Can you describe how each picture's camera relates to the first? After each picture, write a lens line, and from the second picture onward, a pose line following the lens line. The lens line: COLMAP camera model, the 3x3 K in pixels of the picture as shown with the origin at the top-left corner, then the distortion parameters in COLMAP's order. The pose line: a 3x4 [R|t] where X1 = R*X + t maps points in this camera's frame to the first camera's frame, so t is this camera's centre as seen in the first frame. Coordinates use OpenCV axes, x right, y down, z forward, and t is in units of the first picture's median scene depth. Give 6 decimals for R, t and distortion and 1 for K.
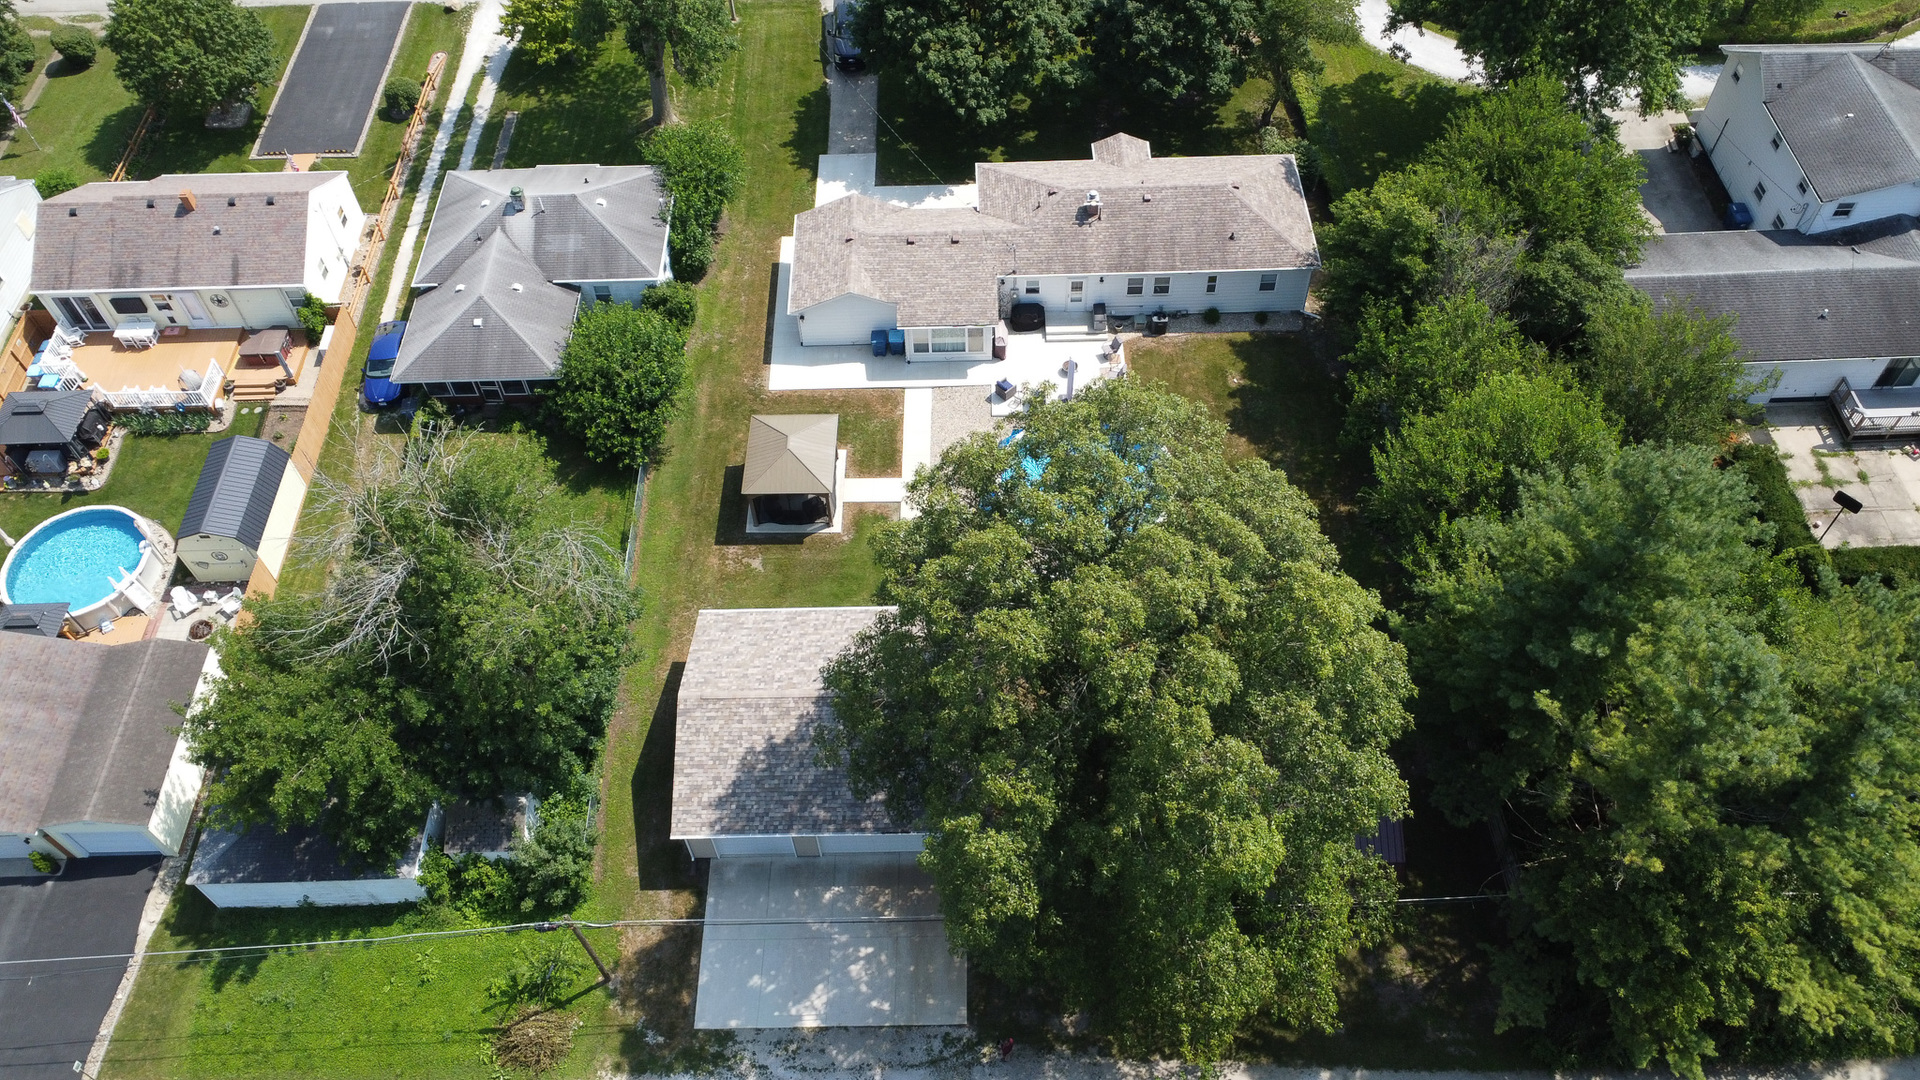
lens RADIAL K [[1418.7, 0, 963.9], [0, 1418.7, 538.2], [0, 0, 1]] dist [-0.005503, 0.007335]
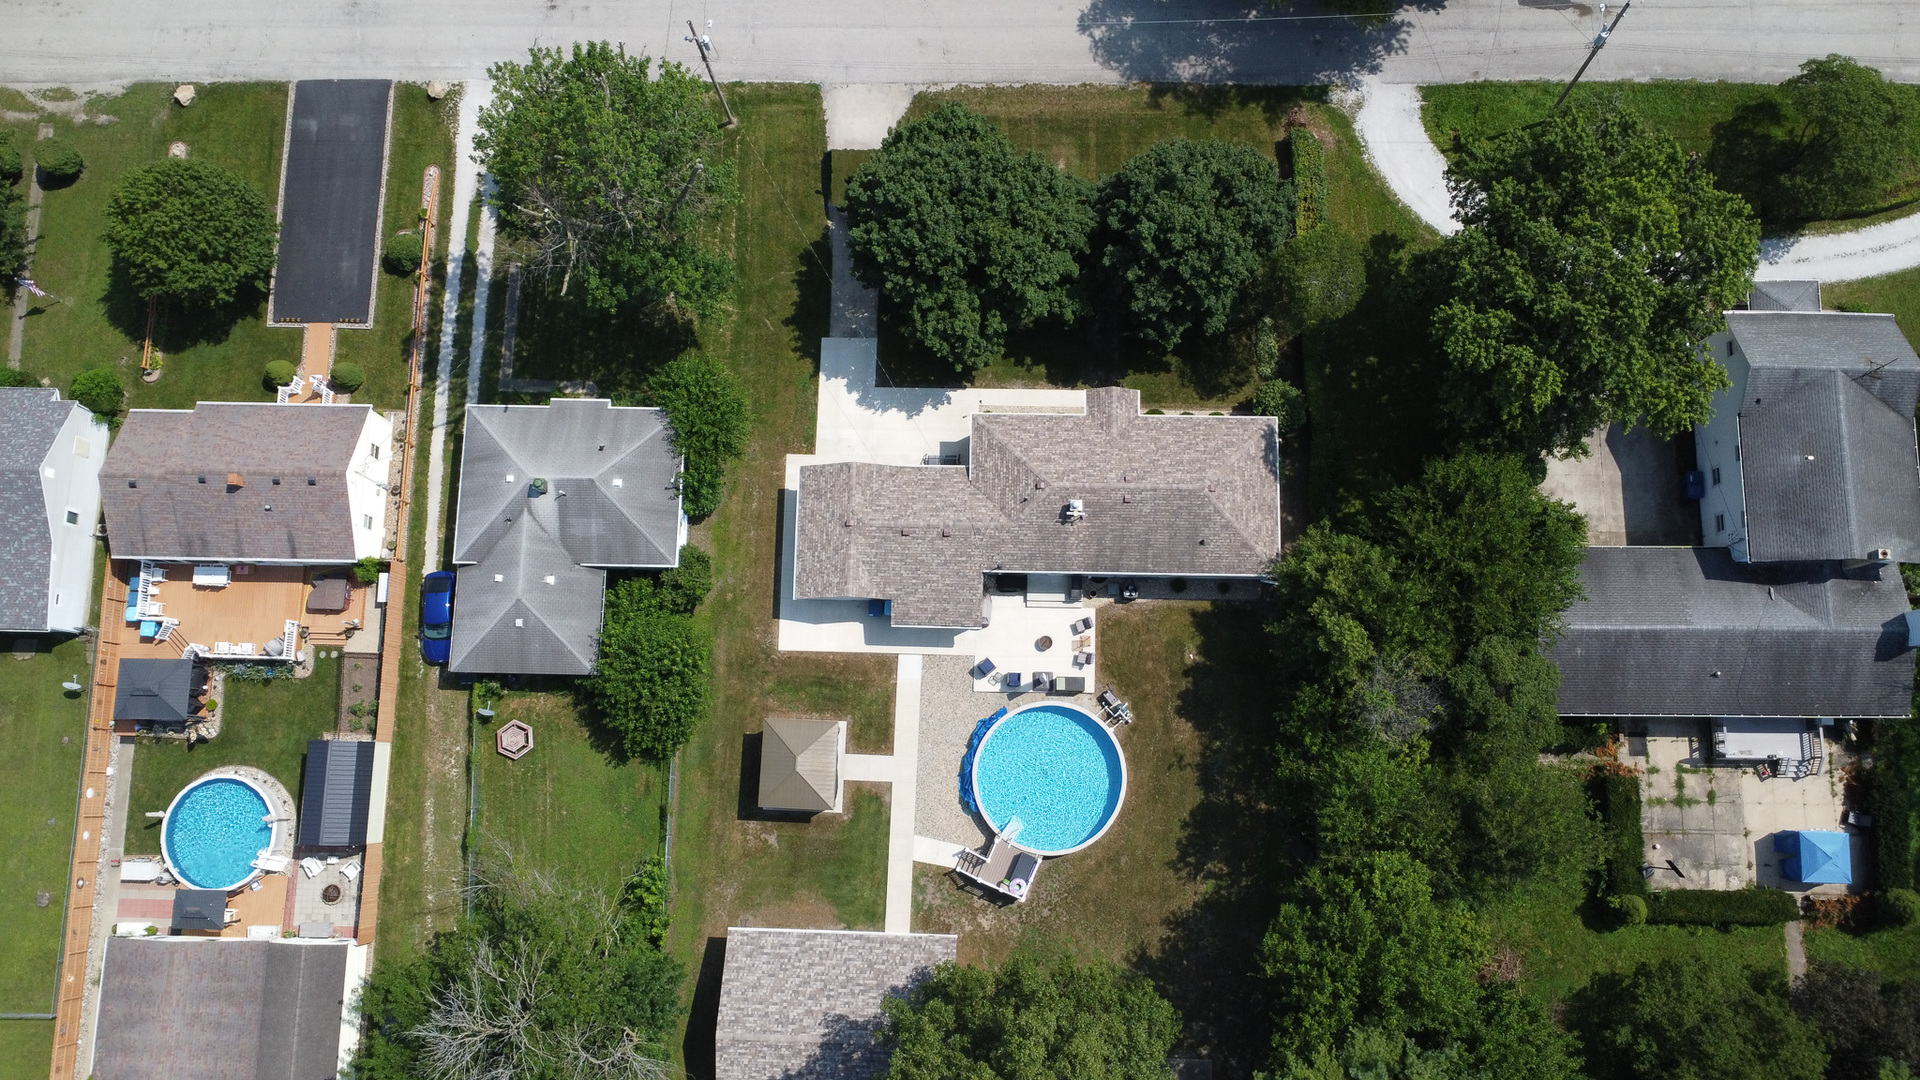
lens RADIAL K [[1418.7, 0, 962.0], [0, 1418.7, 538.8], [0, 0, 1]] dist [-0.005503, 0.007335]
pose [[0.999239, 0.038108, -0.008343, 0.015050], [-0.030334, 0.893485, 0.448067, -0.692528], [0.024530, -0.447472, 0.893961, 0.029476]]
